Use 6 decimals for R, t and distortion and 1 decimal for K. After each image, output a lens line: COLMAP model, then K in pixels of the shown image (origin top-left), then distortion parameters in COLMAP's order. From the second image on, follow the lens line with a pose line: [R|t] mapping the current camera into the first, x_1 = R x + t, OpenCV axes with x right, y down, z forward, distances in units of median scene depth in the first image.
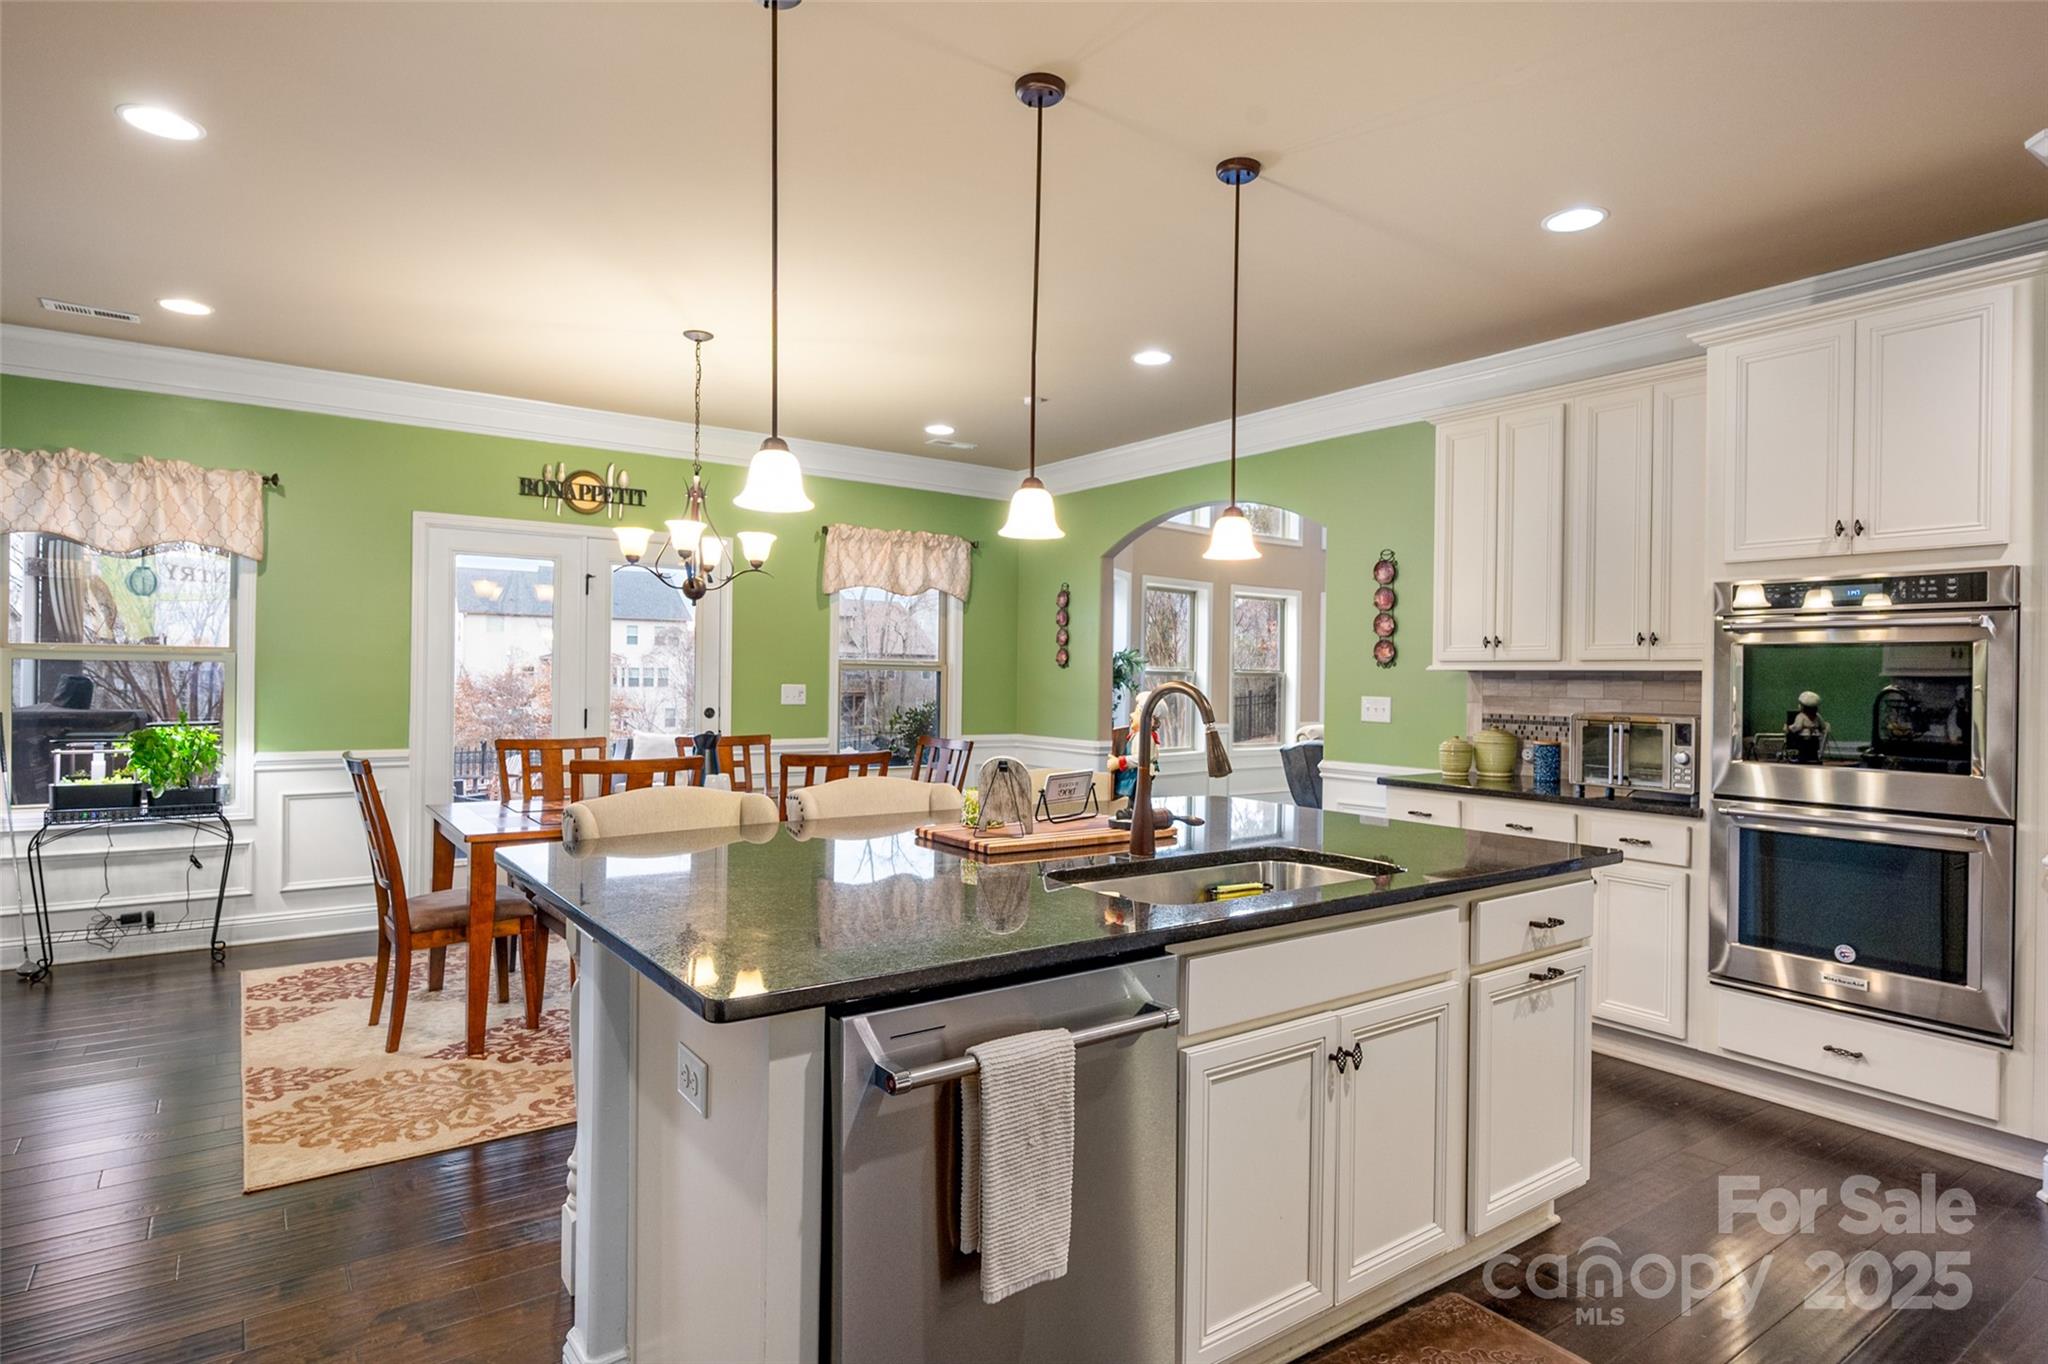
lens RADIAL K [[1097.0, 0, 1012.2], [0, 1097.0, 695.5], [0, 0, 1]] dist [-0.001322, -0.000178]
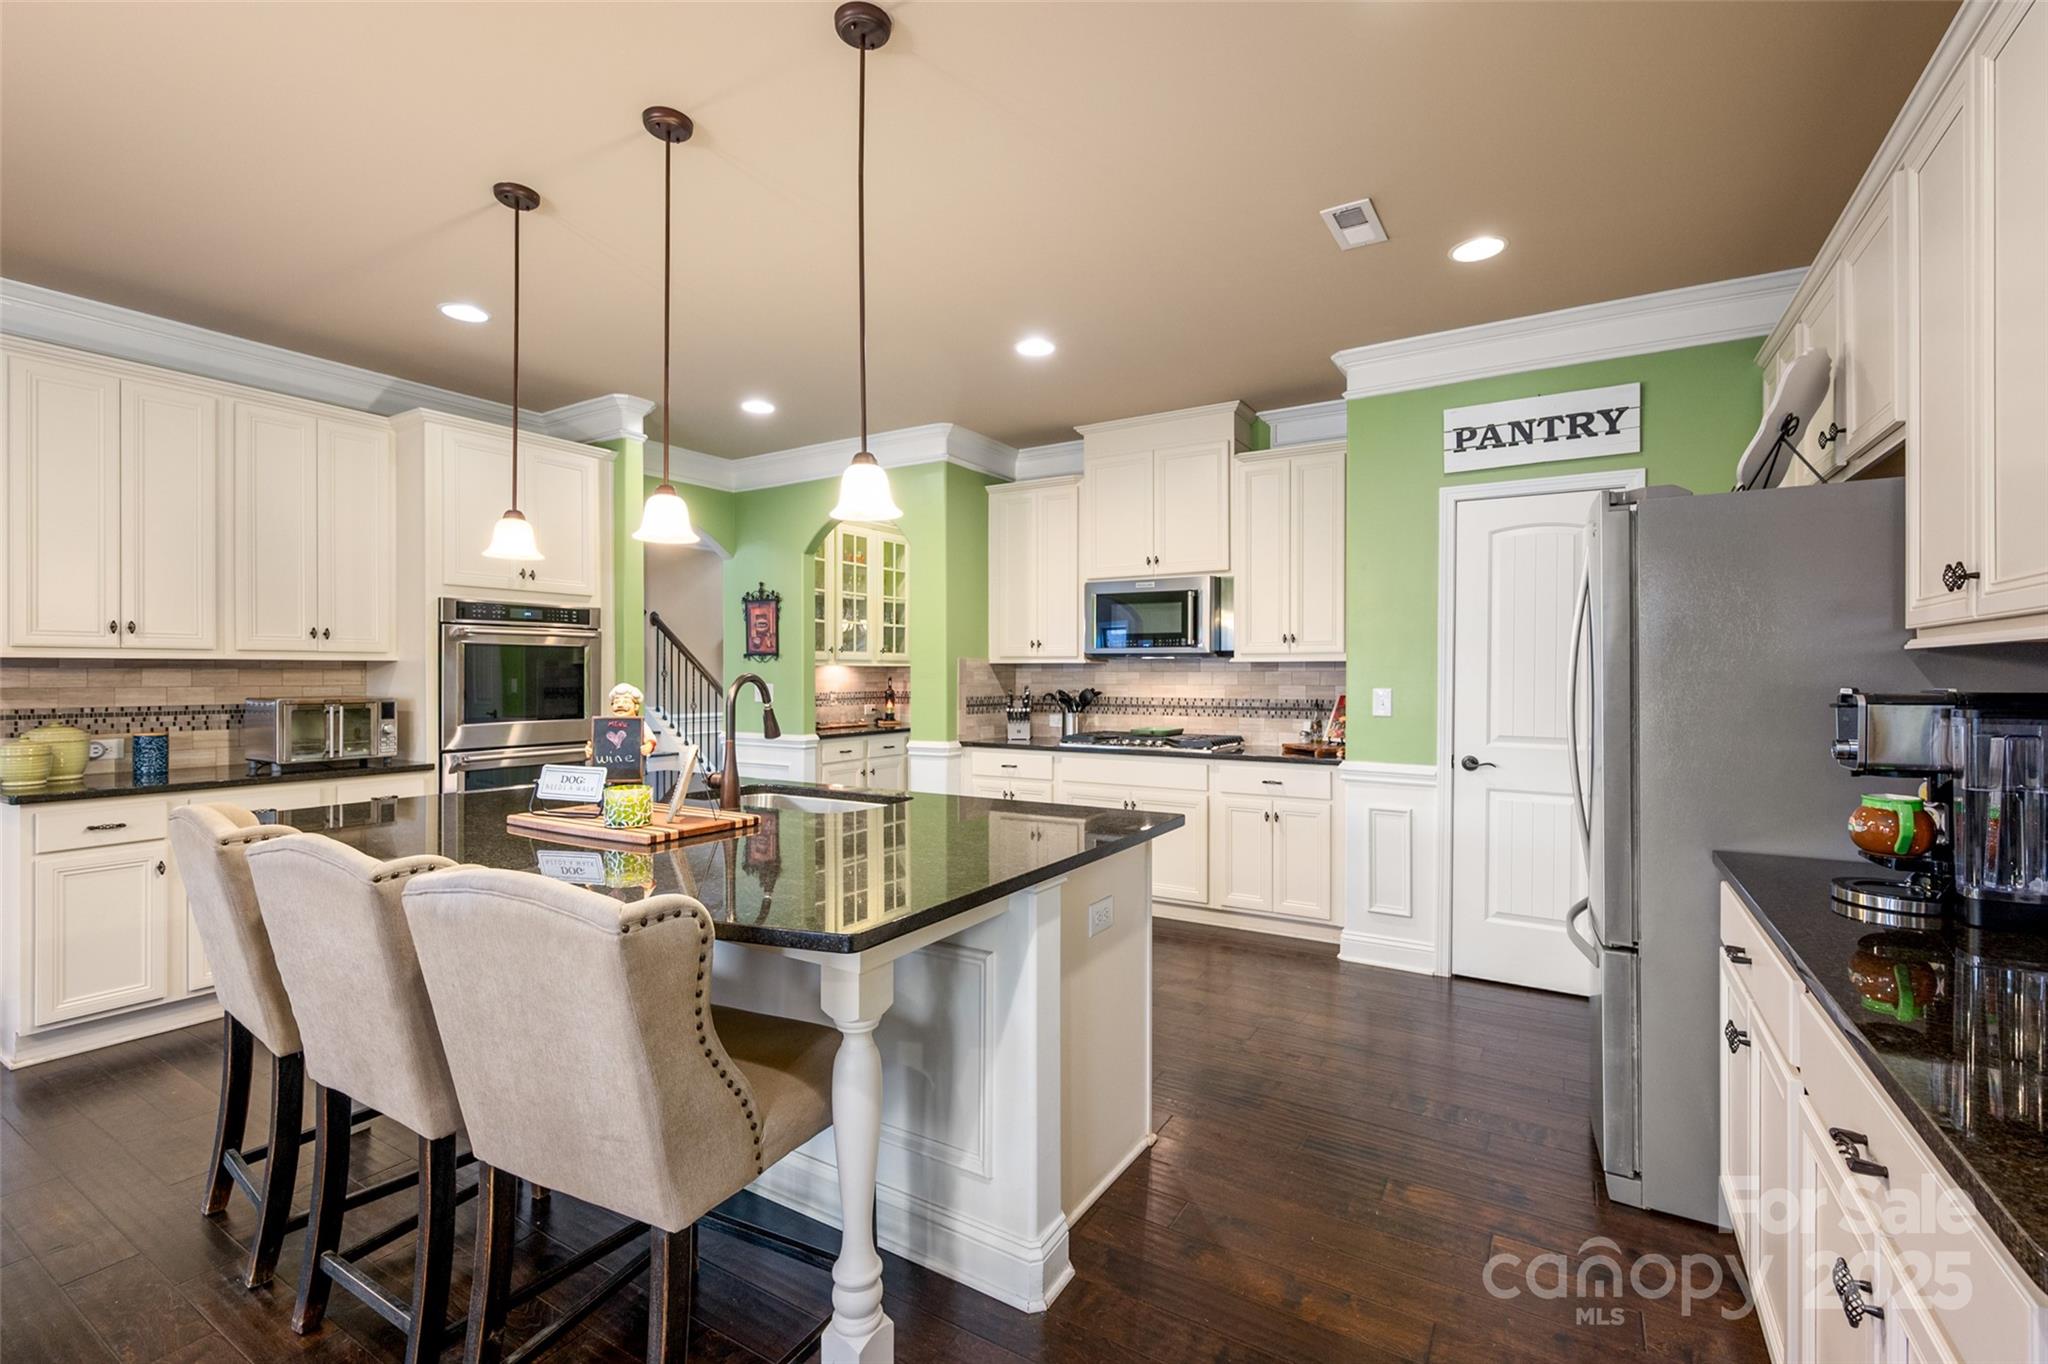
lens RADIAL K [[866.8, 0, 1041.2], [0, 866.8, 678.1], [0, 0, 1]] dist [-0.001535, -0.000612]
pose [[-0.391178, -0.009564, 0.920265, -0.543116], [0.013454, 0.999780, 0.016110, -0.007745], [-0.920217, 0.018683, -0.390964, 0.617979]]
